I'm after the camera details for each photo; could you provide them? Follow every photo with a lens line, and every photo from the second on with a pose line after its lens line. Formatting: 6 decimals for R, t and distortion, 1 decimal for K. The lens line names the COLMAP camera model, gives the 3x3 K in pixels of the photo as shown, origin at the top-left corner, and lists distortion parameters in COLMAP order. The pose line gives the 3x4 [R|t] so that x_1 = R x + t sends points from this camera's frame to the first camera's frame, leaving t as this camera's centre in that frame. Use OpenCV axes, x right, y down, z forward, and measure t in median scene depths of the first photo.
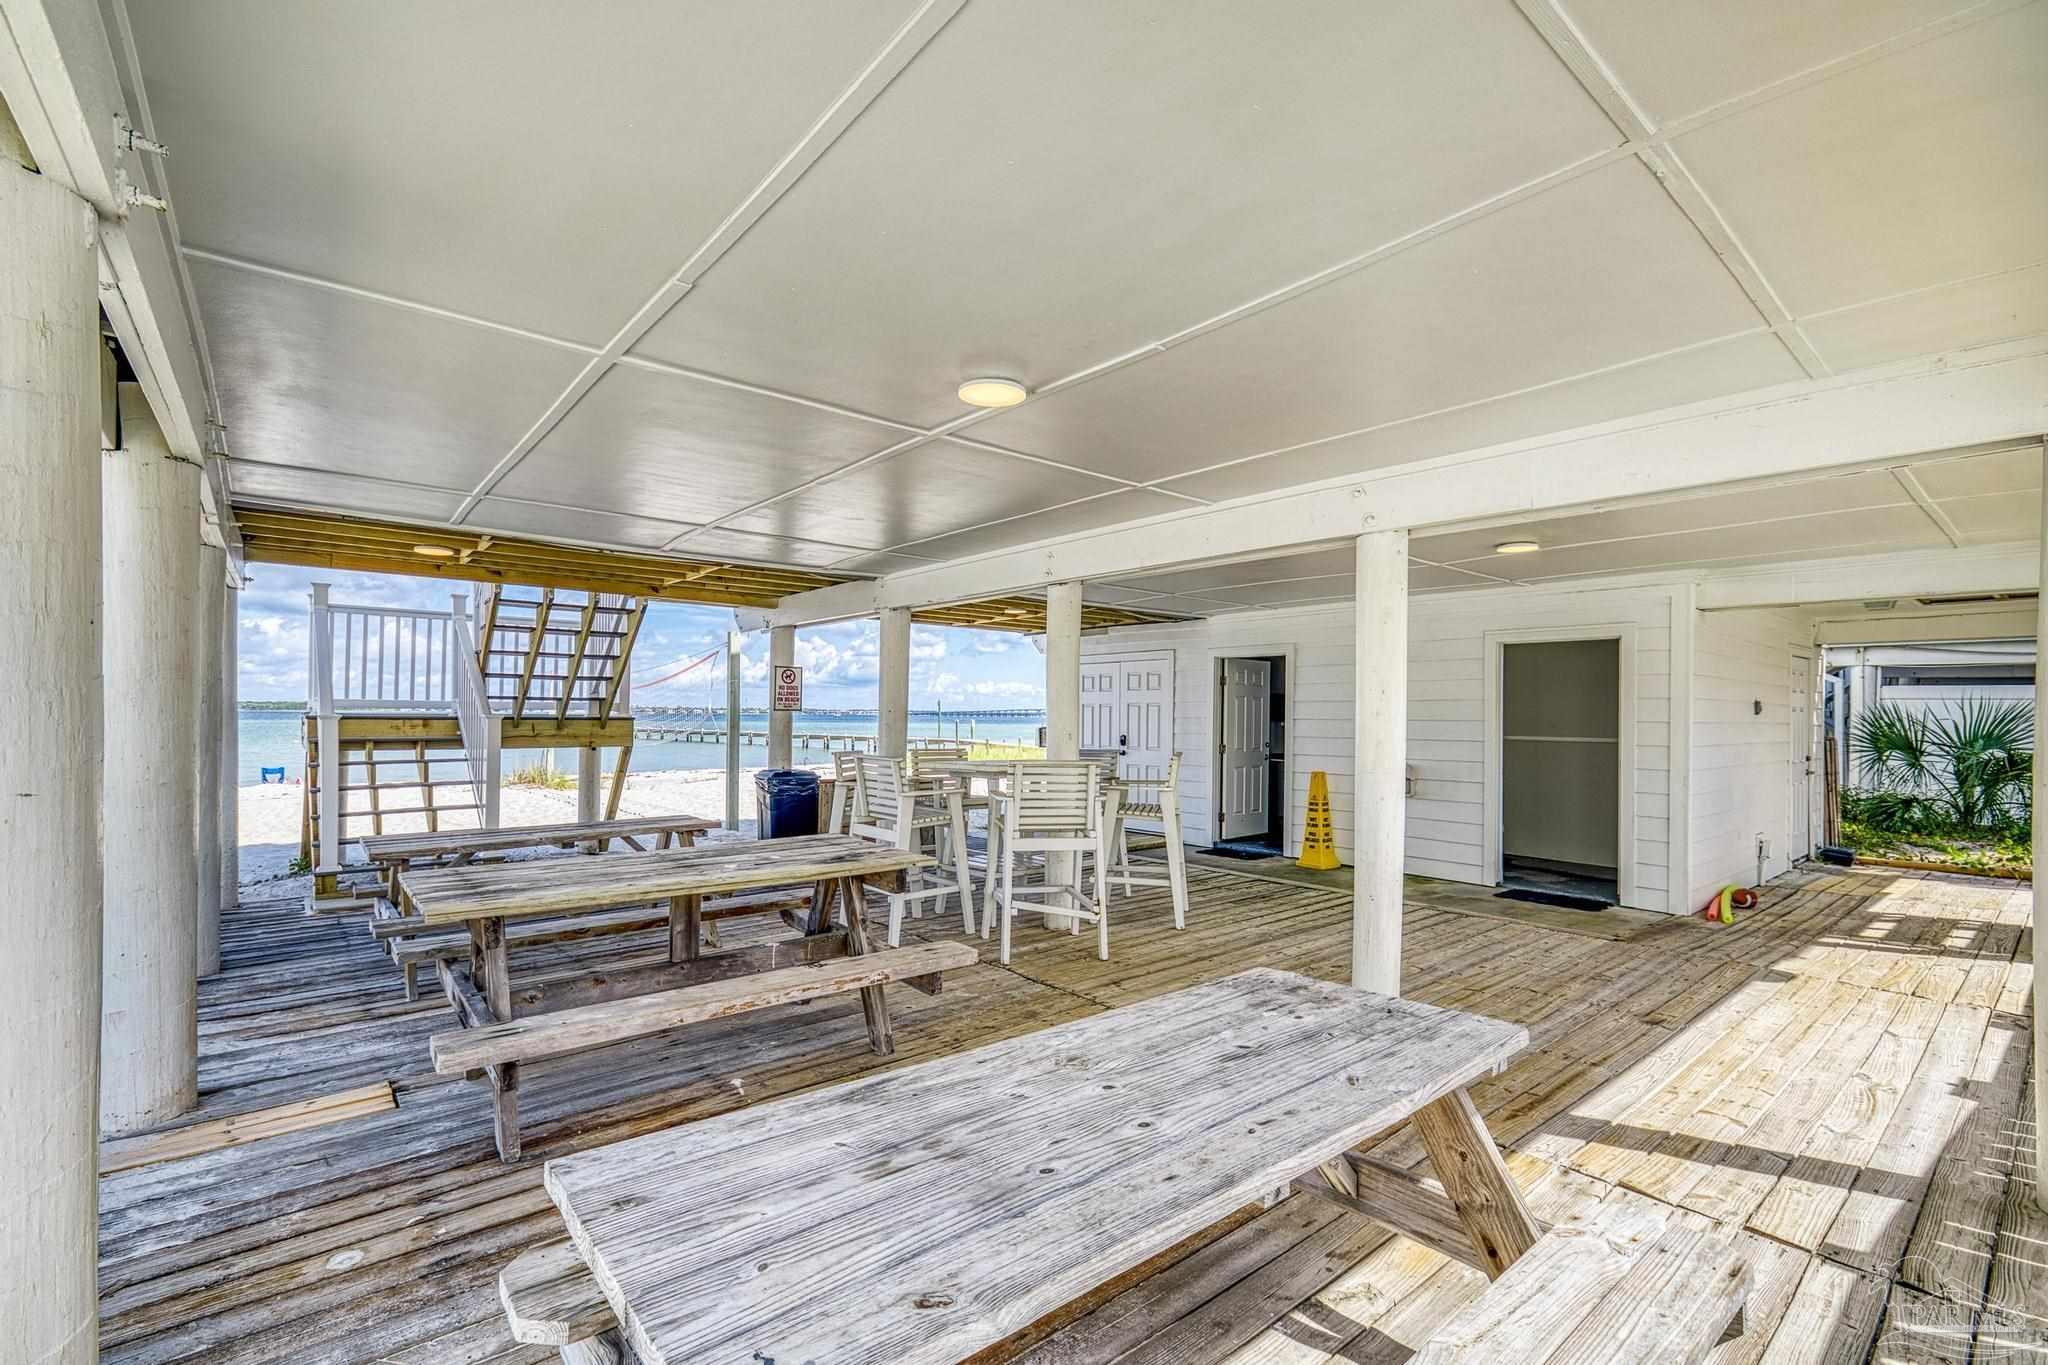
lens RADIAL K [[893.4, 0, 1016.9], [0, 893.4, 713.0], [0, 0, 1]] dist [-0.000357, 0.000055]
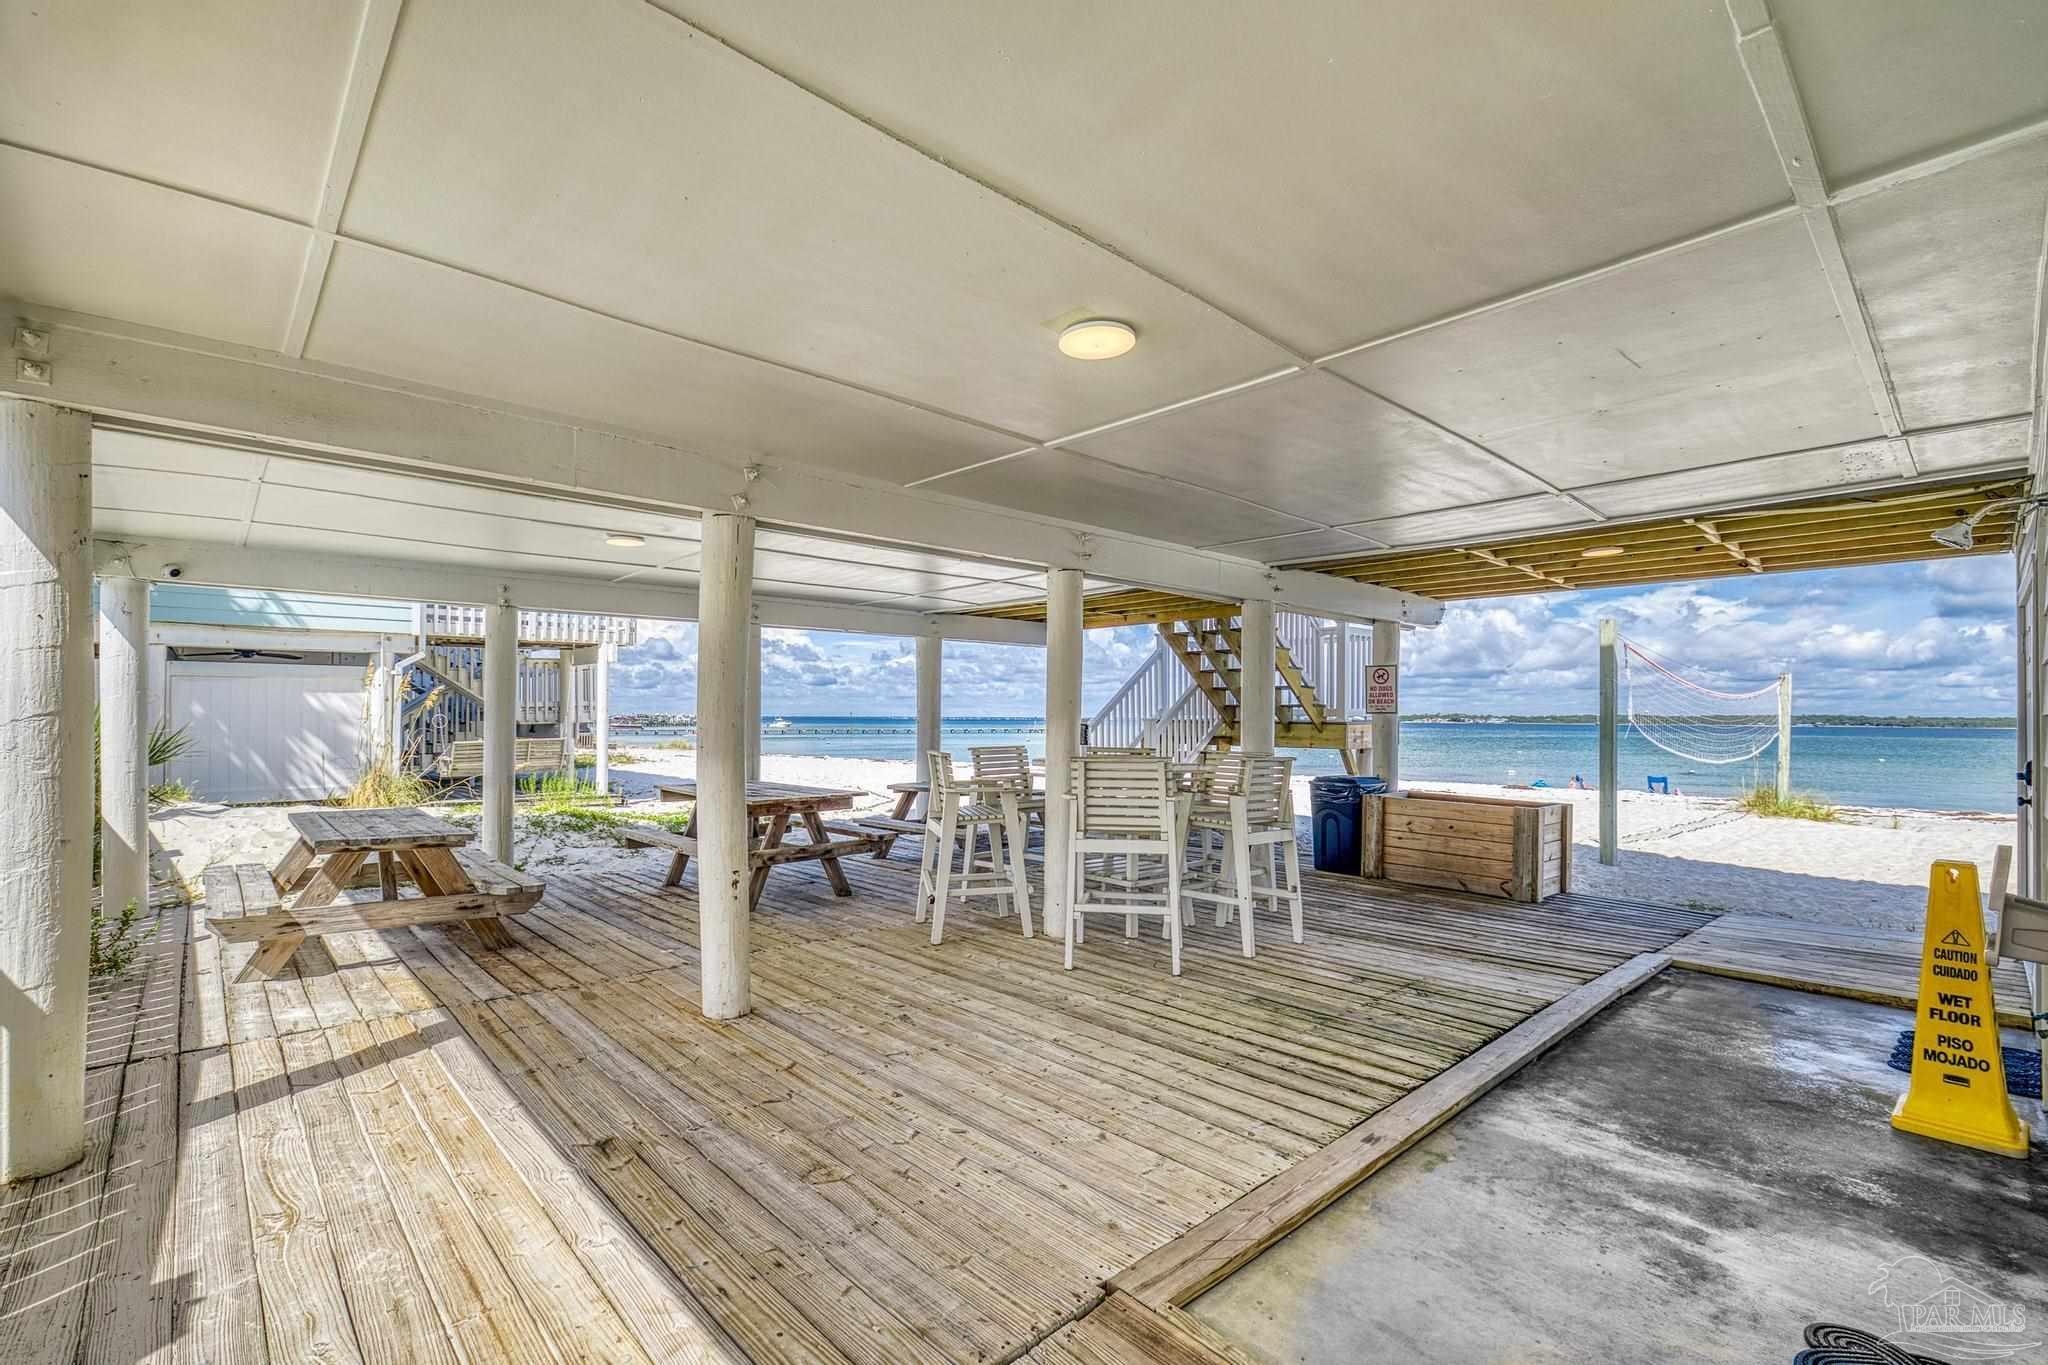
lens RADIAL K [[893.4, 0, 1016.9], [0, 893.4, 713.0], [0, 0, 1]] dist [-0.000357, 0.000055]
pose [[0.053442, -0.018614, -0.998397, 1.702629], [0.000807, 0.999827, -0.018598, 0.037176], [0.998571, 0.000188, 0.053447, 1.536741]]
